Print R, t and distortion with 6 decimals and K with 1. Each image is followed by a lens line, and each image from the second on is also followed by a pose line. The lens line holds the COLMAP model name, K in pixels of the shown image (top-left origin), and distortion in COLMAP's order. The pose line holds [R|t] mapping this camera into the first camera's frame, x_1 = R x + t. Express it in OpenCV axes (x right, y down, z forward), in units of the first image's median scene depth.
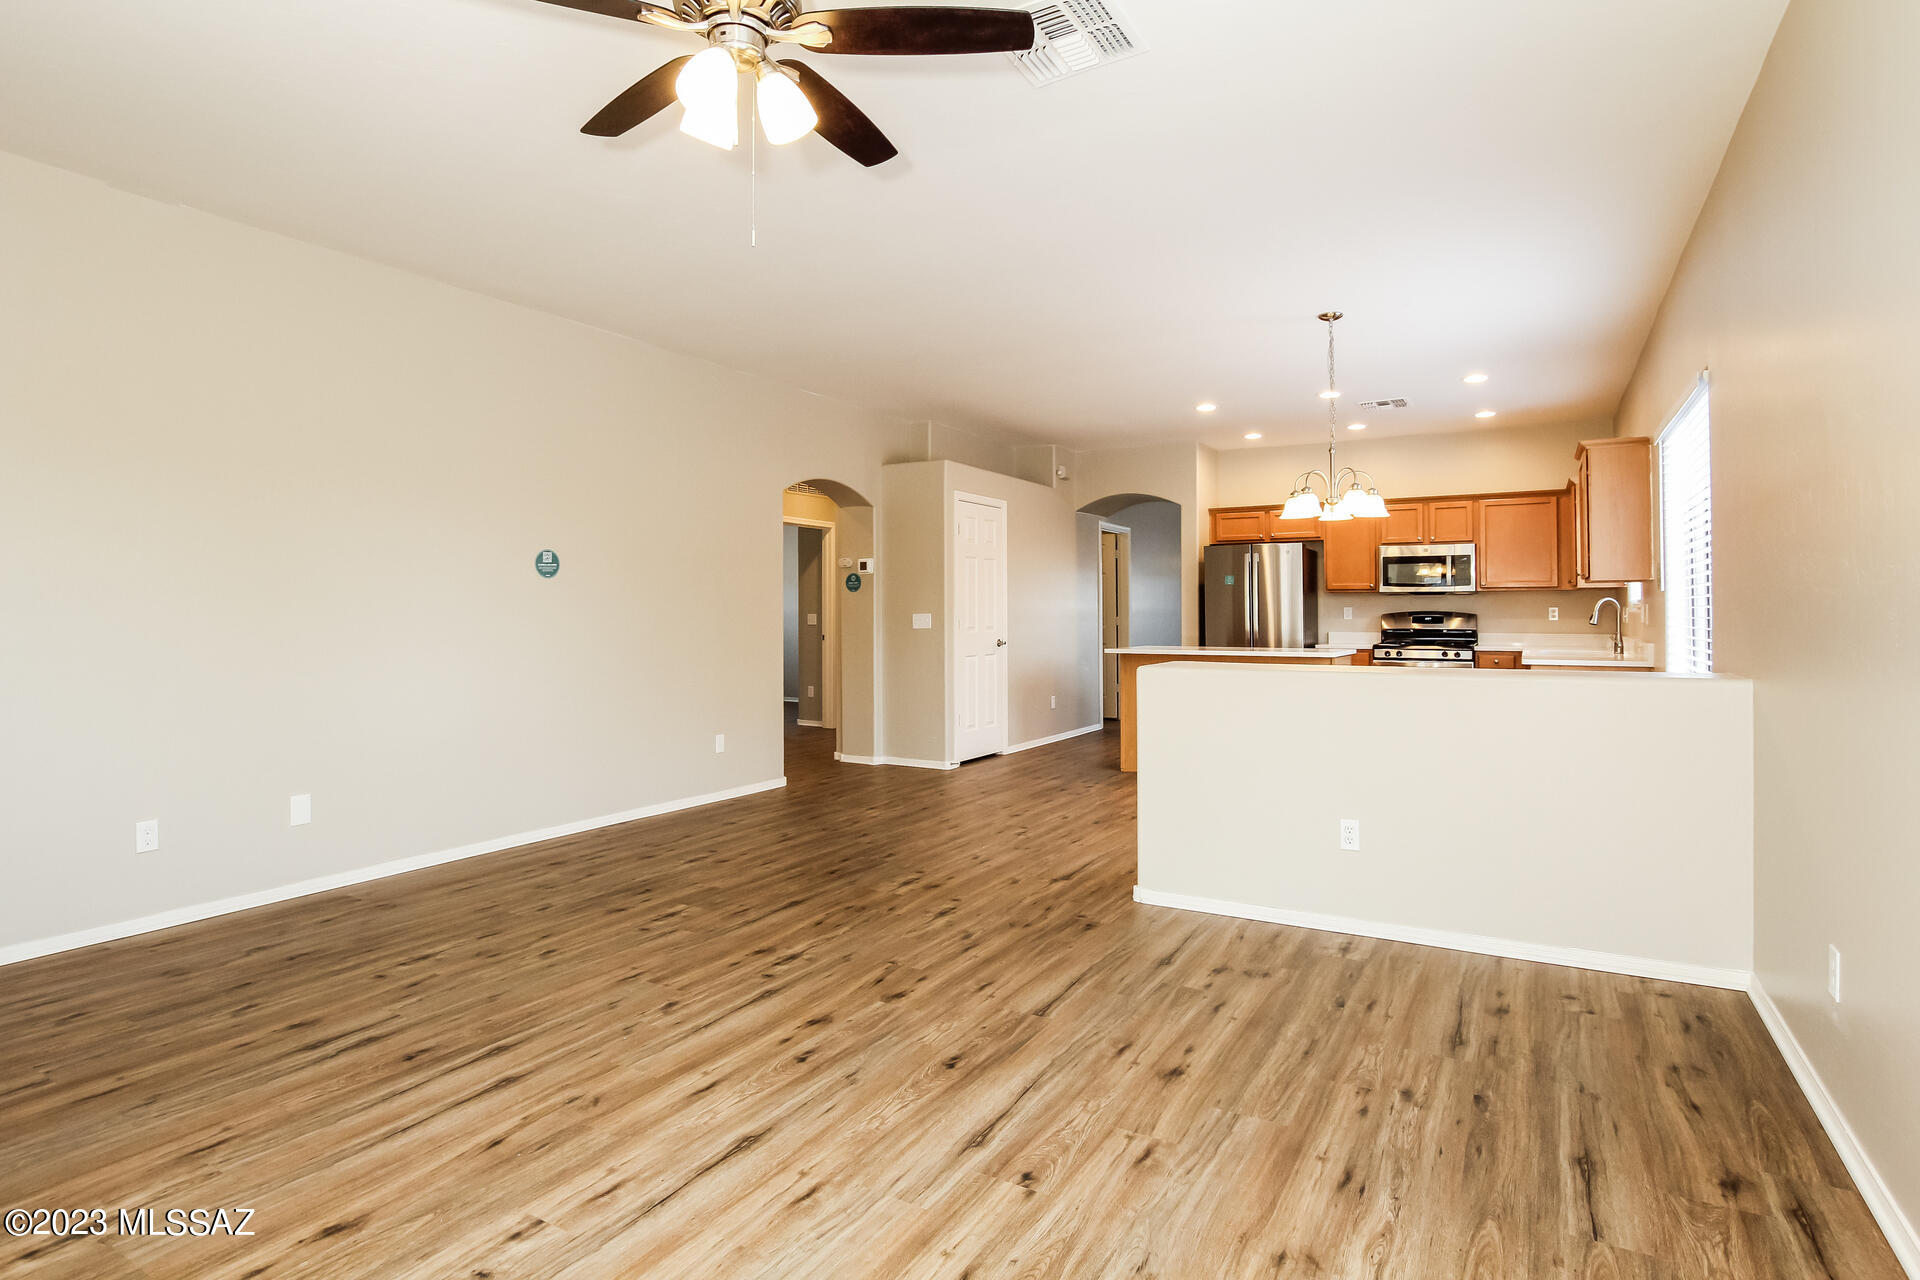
lens RADIAL K [[965.3, 0, 983.8], [0, 965.3, 612.6], [0, 0, 1]] dist [-0.004386, -0.000170]
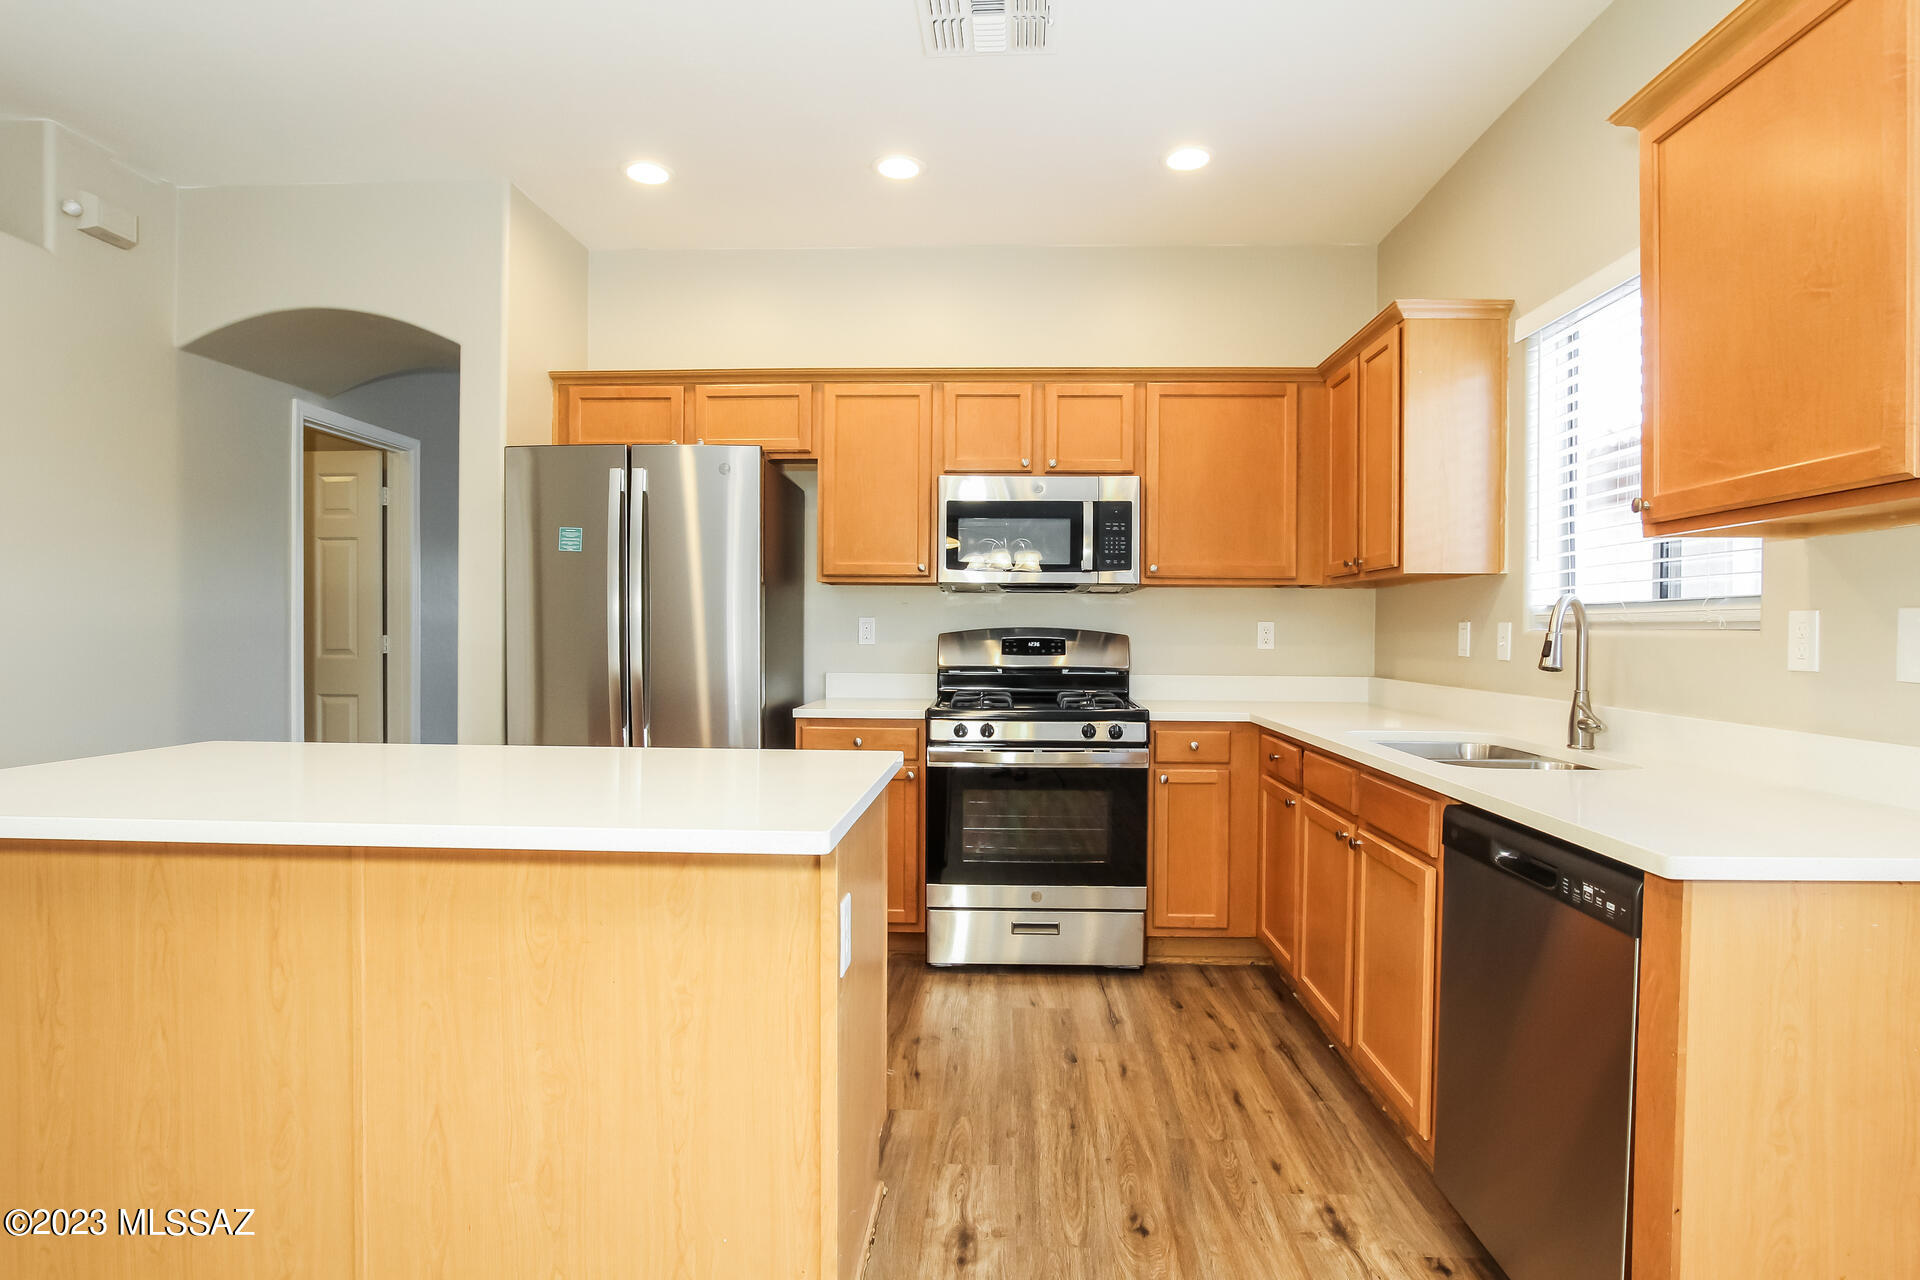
lens RADIAL K [[965.3, 0, 983.8], [0, 965.3, 612.6], [0, 0, 1]] dist [-0.004386, -0.000170]
pose [[0.878879, 0.018020, 0.476704, 0.323033], [-0.011160, 0.999789, -0.017218, -0.000692], [-0.476914, 0.009813, 0.878895, 0.887167]]
